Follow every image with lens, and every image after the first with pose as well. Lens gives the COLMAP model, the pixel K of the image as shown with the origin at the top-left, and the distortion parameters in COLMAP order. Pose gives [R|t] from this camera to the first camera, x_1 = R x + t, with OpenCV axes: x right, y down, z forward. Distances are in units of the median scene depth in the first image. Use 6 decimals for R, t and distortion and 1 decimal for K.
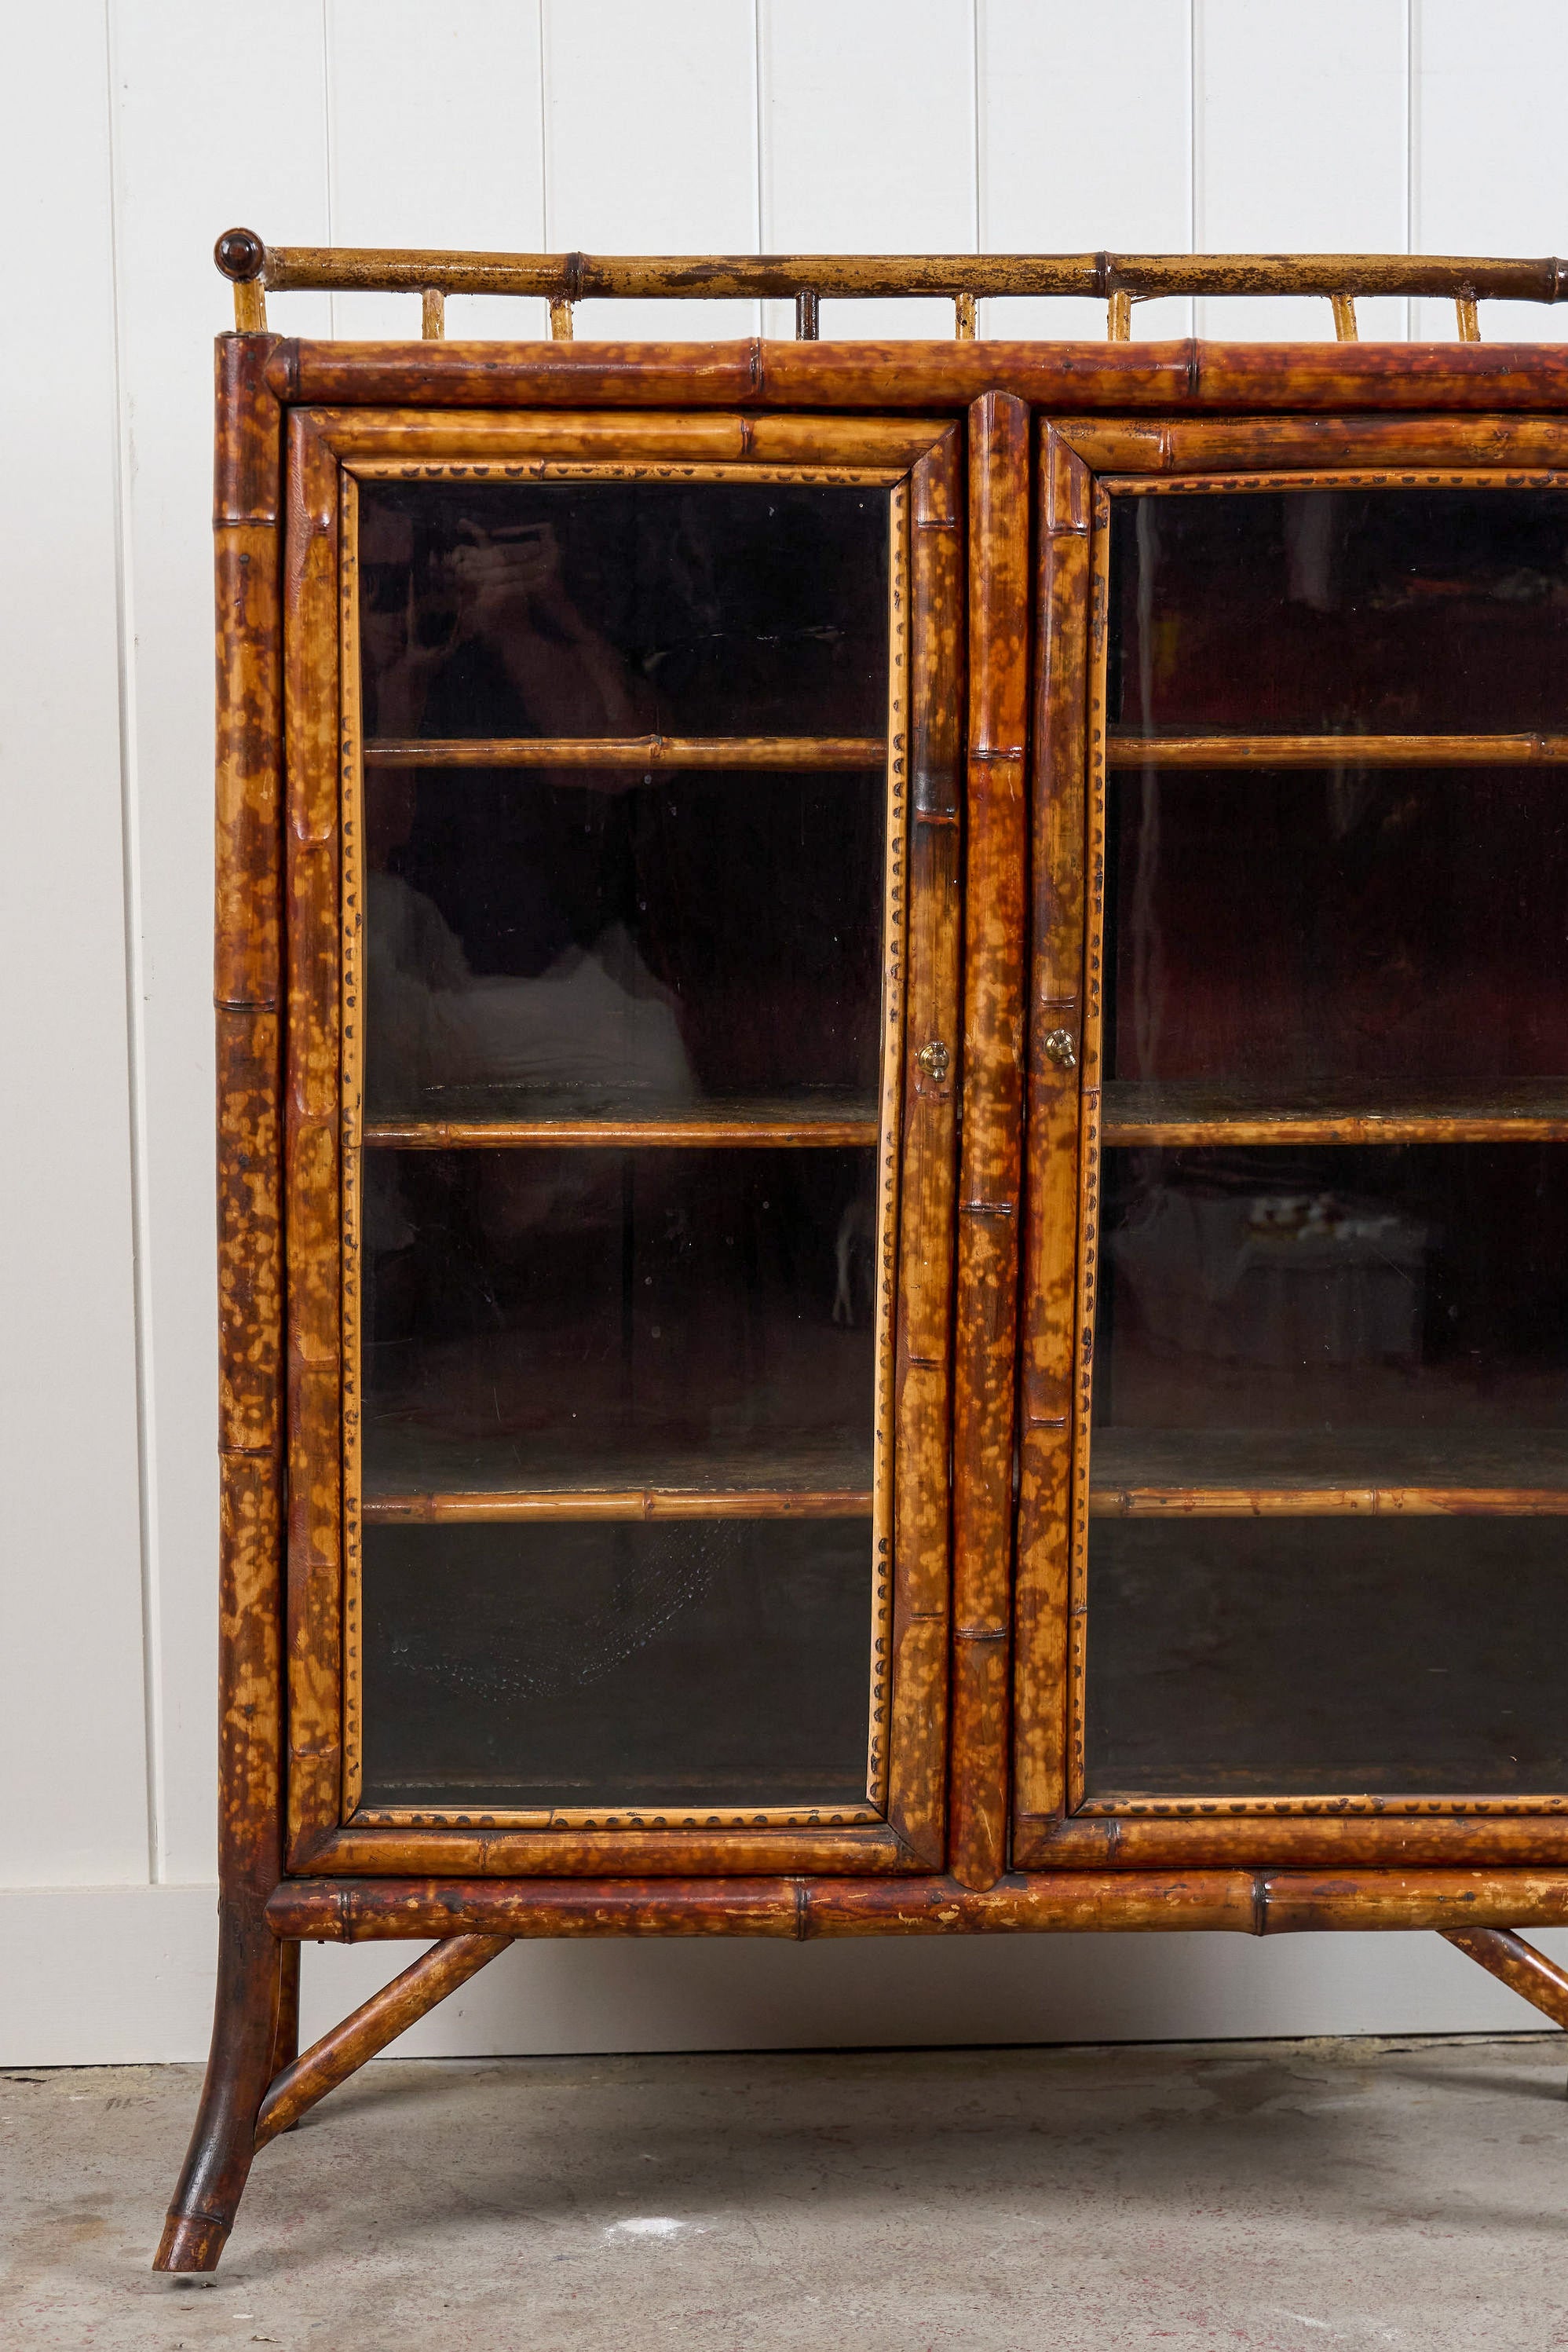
lens RADIAL K [[6053.5, 0, 833.0], [0, 6053.5, 1265.5], [0, 0, 1]] dist [0.006390, 0.355408]
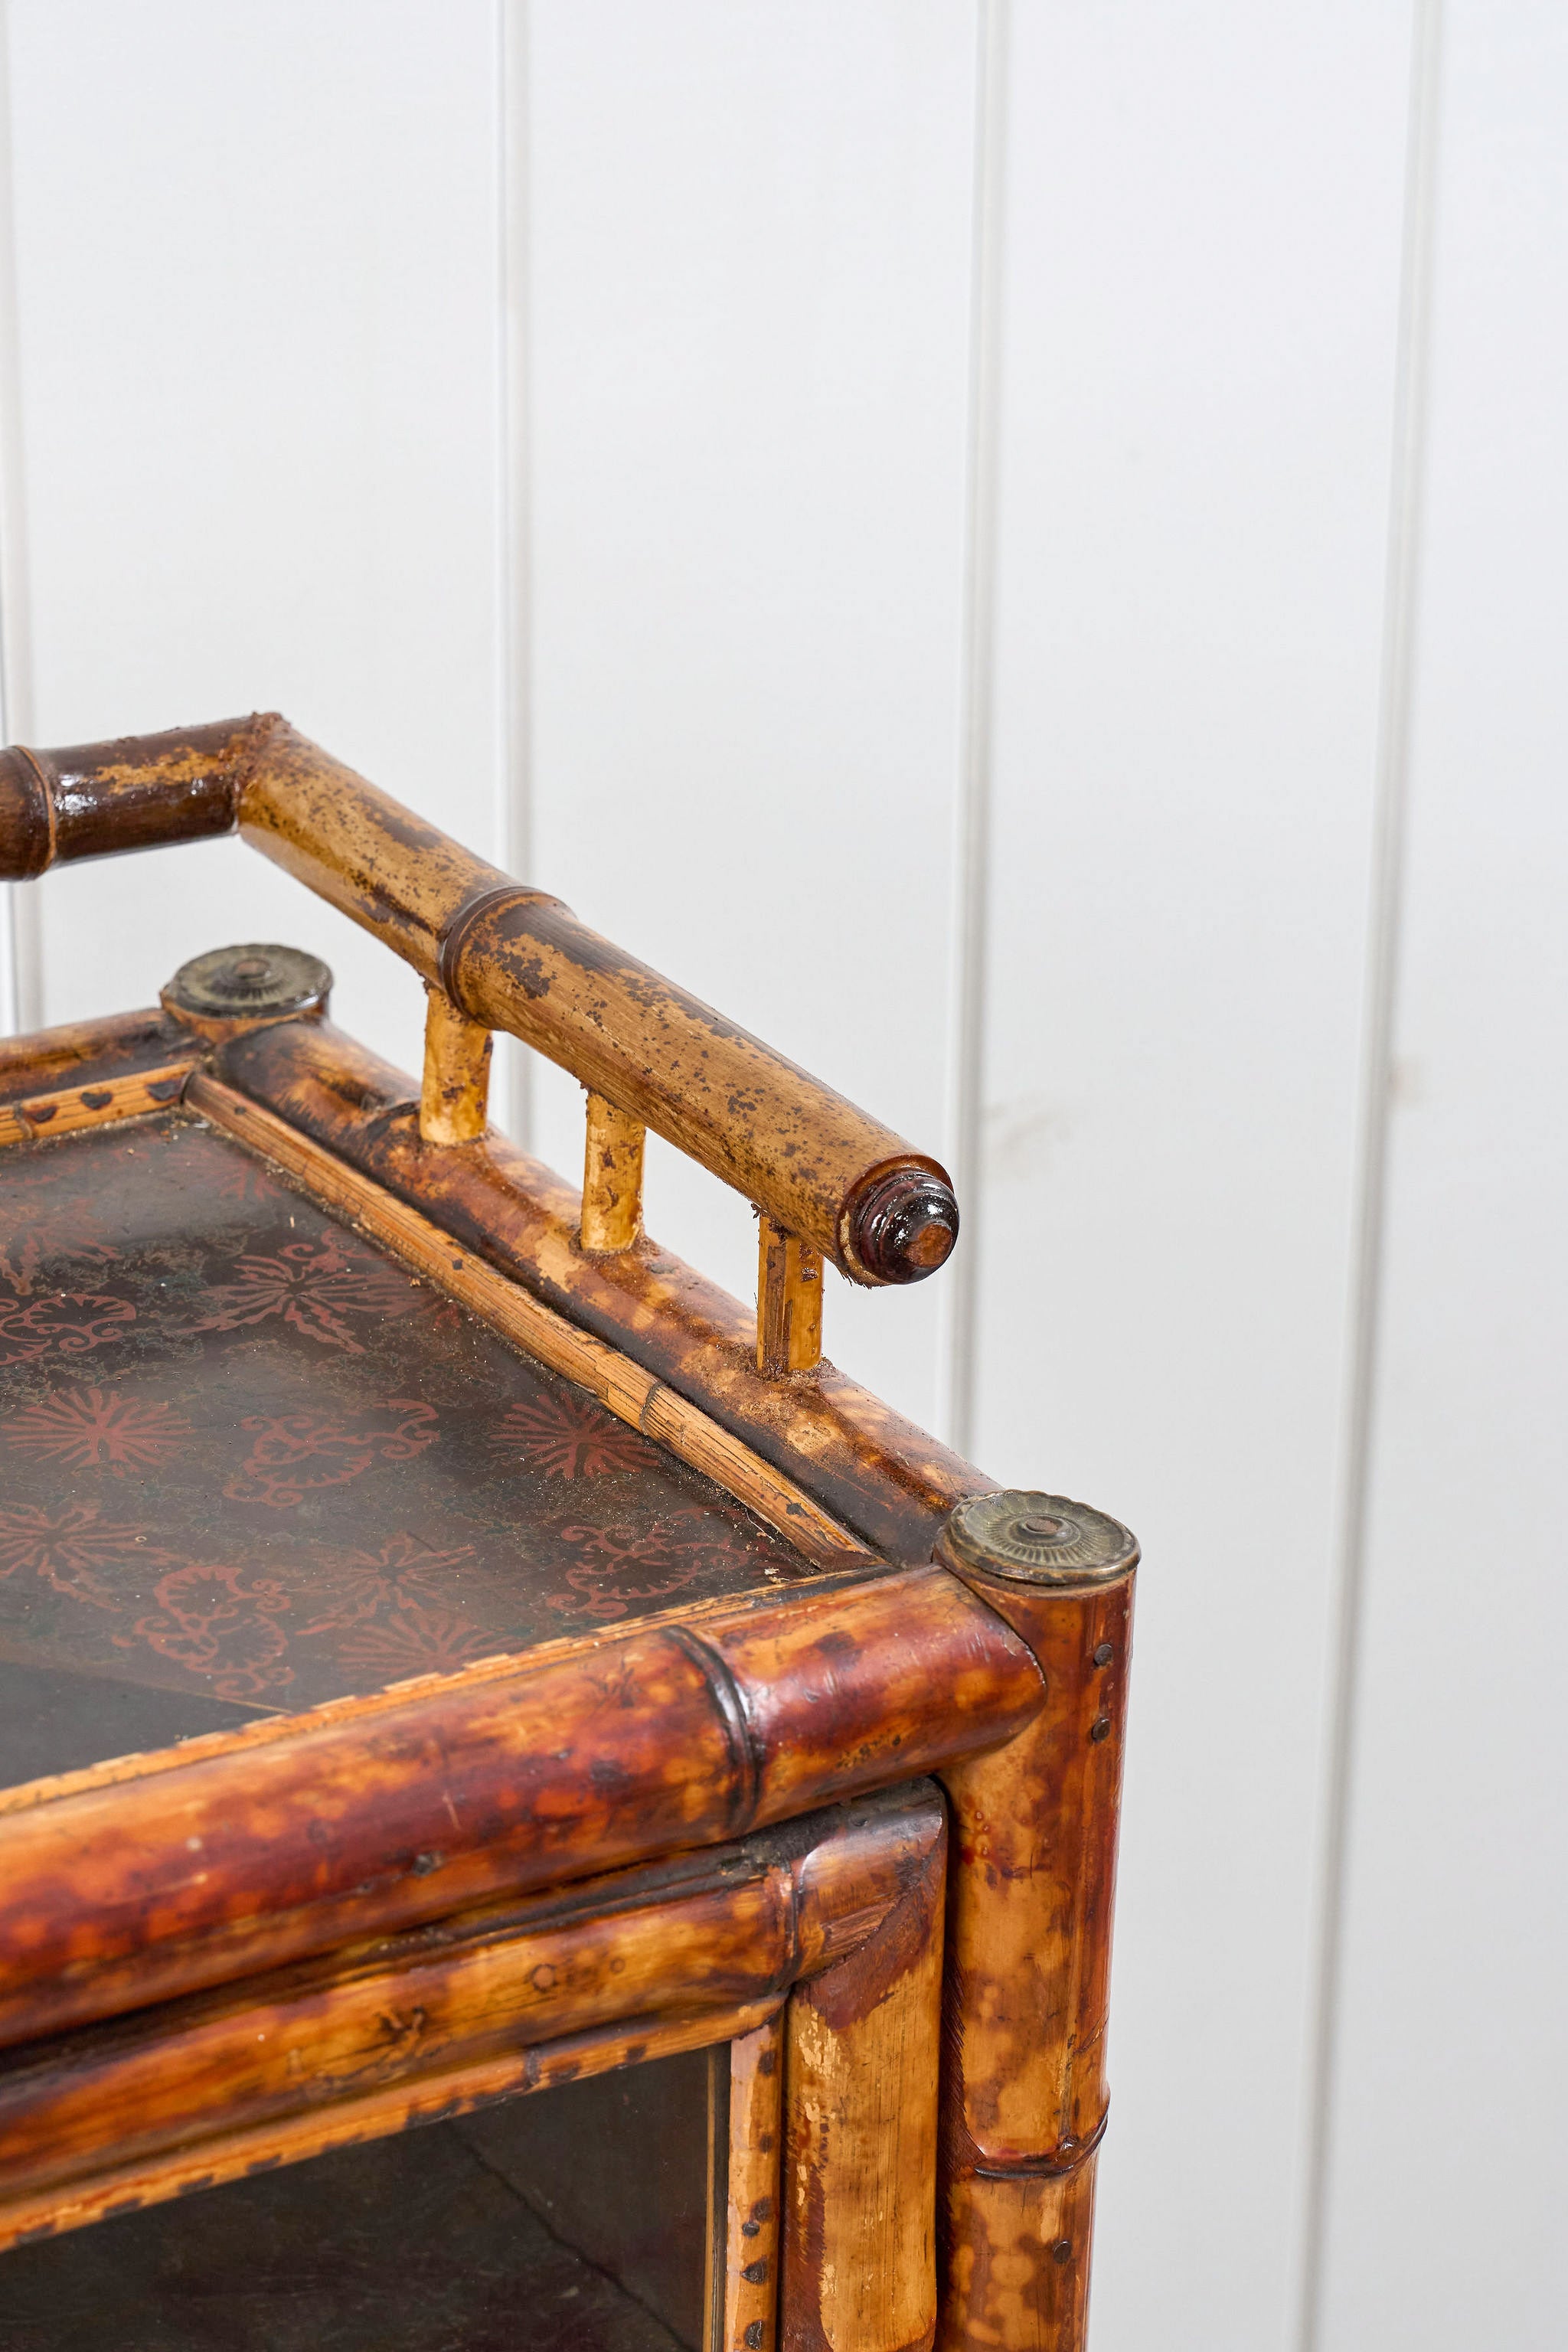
lens RADIAL K [[6632.9, 0, 780.9], [0, 6632.9, 1176.9], [0, 0, 1]] dist [-0.030372, 0.087085]
pose [[0.881011, -0.174705, 0.439656, -0.012792], [0.033982, 0.950286, 0.309517, -0.278743], [-0.471874, -0.257748, 0.843150, 0.713002]]
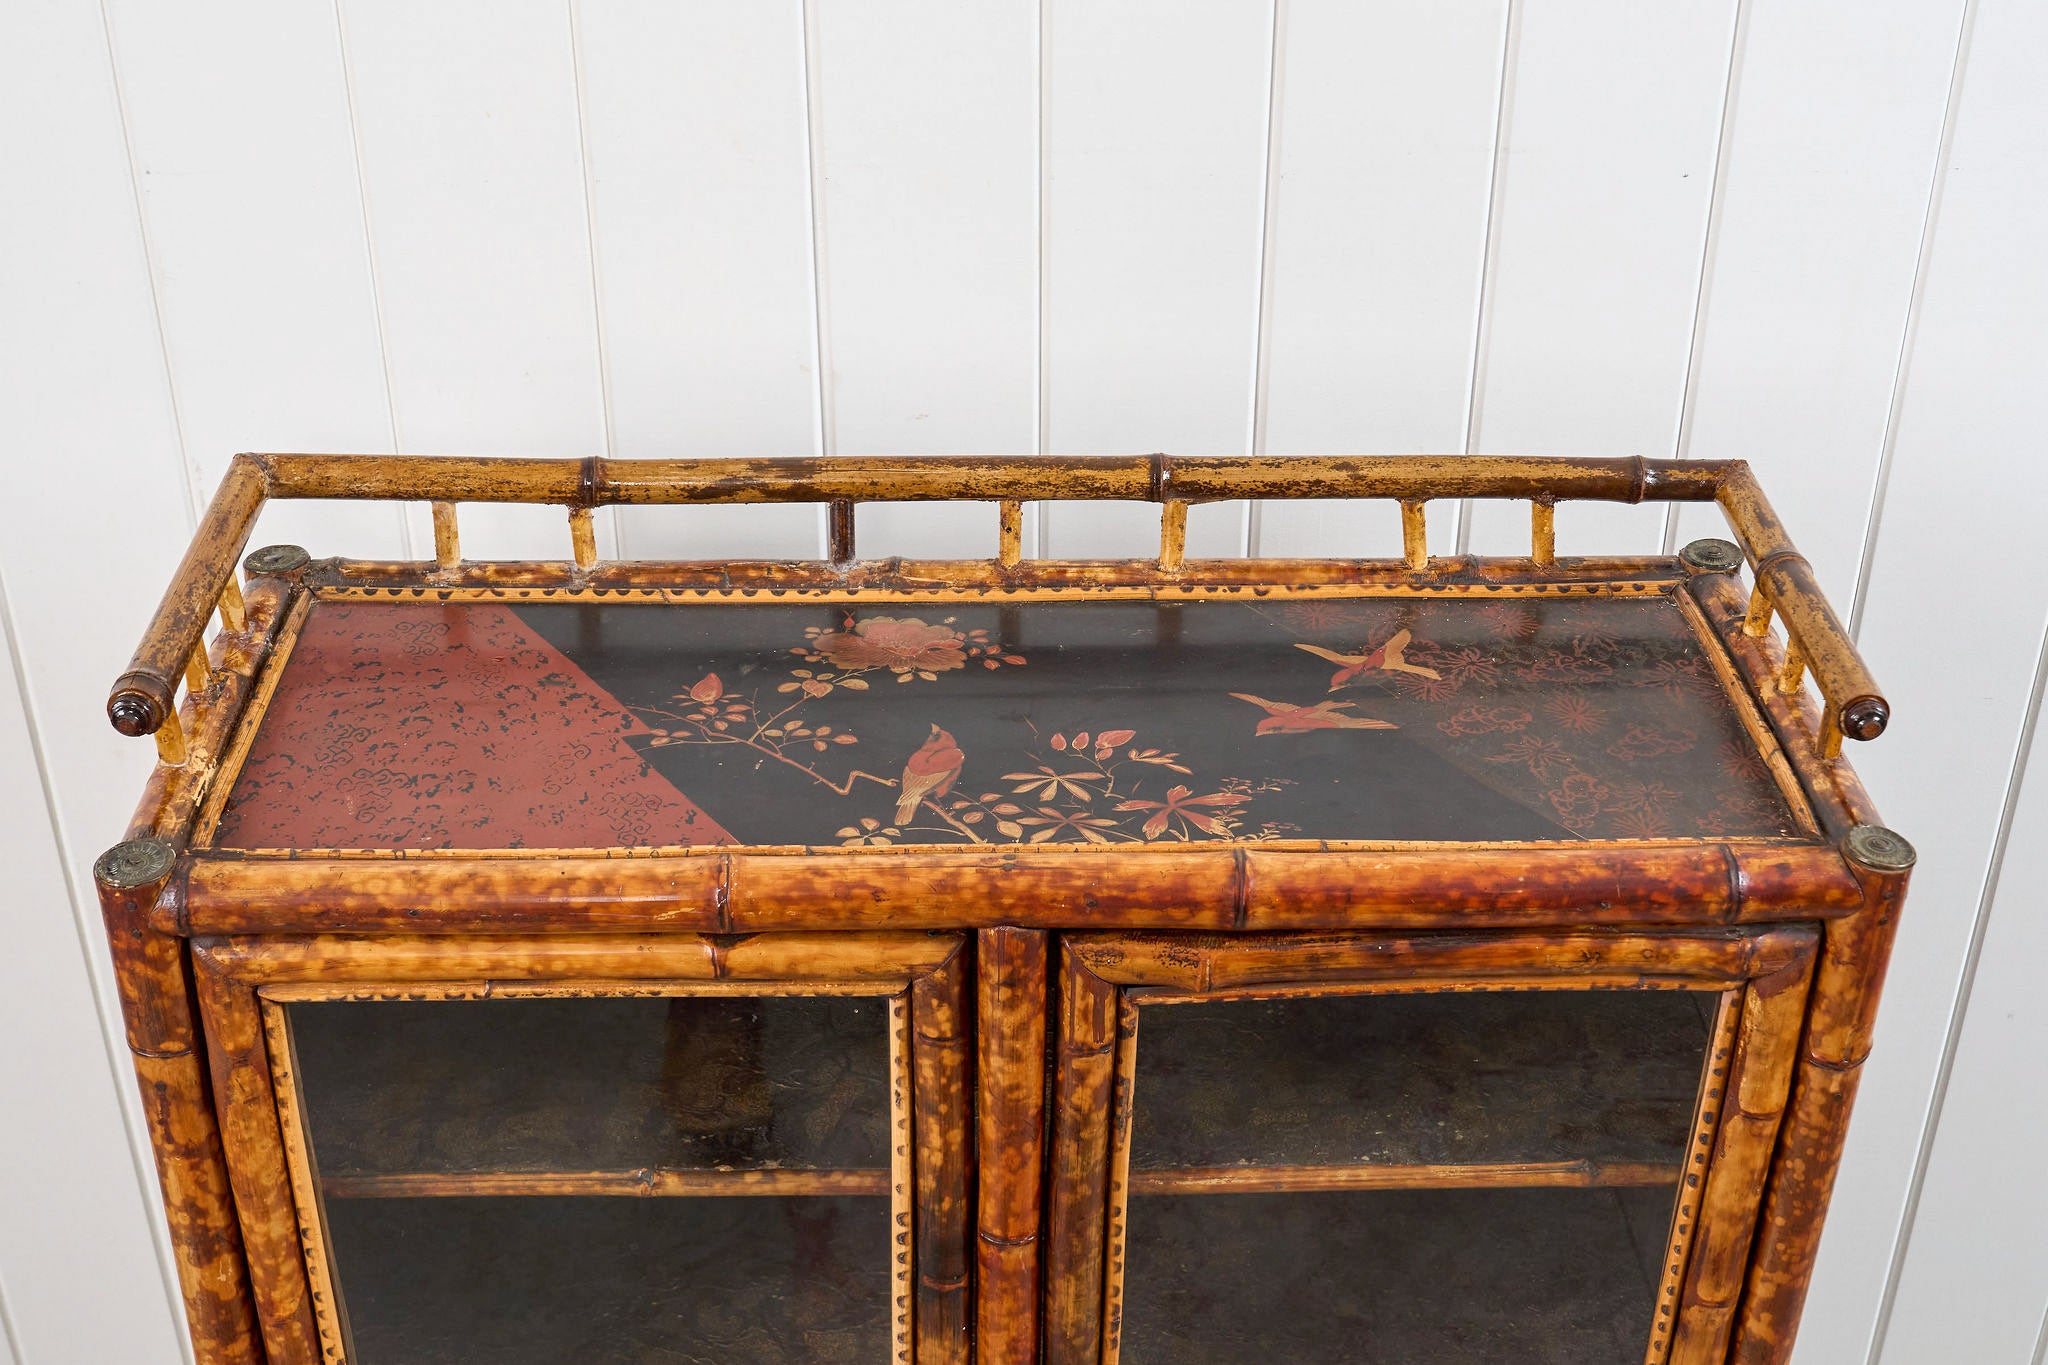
lens RADIAL K [[2575.3, 0, 1019.6], [0, 2575.3, 686.0], [0, 0, 1]] dist [-0.078367, 0.033391]
pose [[0.999464, 0.023801, -0.022458, 0.035423], [-0.012554, 0.912650, 0.408550, -0.319023], [0.030220, -0.408049, 0.912460, 0.672064]]
